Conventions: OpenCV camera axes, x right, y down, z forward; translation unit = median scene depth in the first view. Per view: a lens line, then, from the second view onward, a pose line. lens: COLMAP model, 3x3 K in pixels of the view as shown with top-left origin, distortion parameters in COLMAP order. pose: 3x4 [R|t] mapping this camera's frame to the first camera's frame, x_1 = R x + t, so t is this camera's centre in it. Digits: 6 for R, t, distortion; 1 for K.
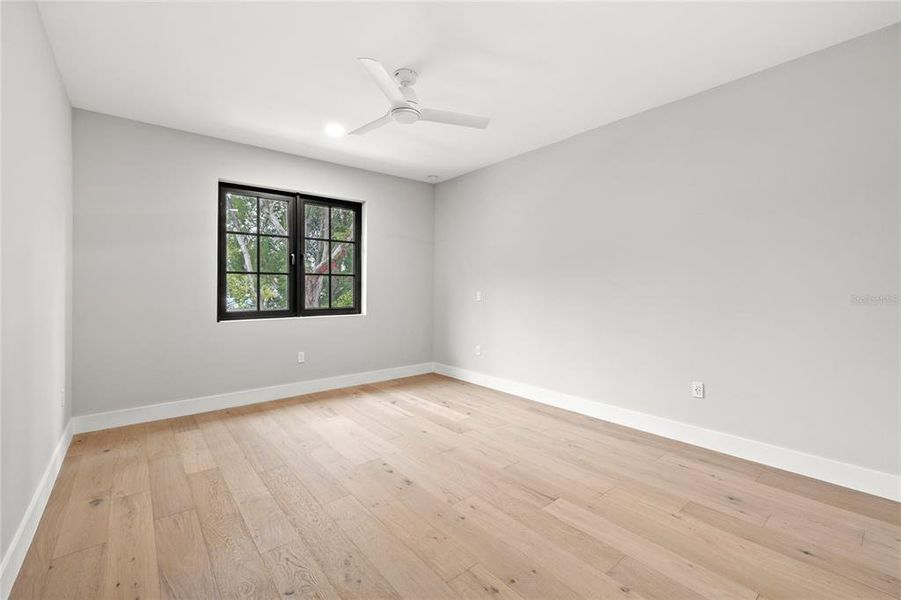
lens RADIAL K [[384.3, 0, 447.0], [0, 384.3, 293.2], [0, 0, 1]] dist [0.001871, 0.000247]
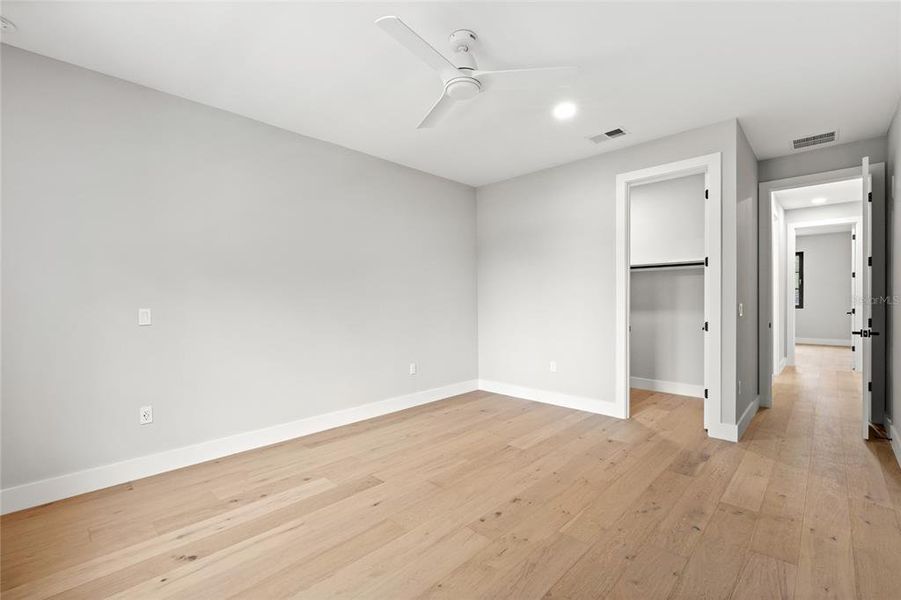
lens RADIAL K [[384.3, 0, 447.0], [0, 384.3, 293.2], [0, 0, 1]] dist [0.001871, 0.000247]
pose [[-0.105152, 0.020312, 0.994249, -0.767342], [0.019185, 0.999647, -0.018393, -0.011956], [-0.994271, 0.017140, -0.105505, 0.917601]]
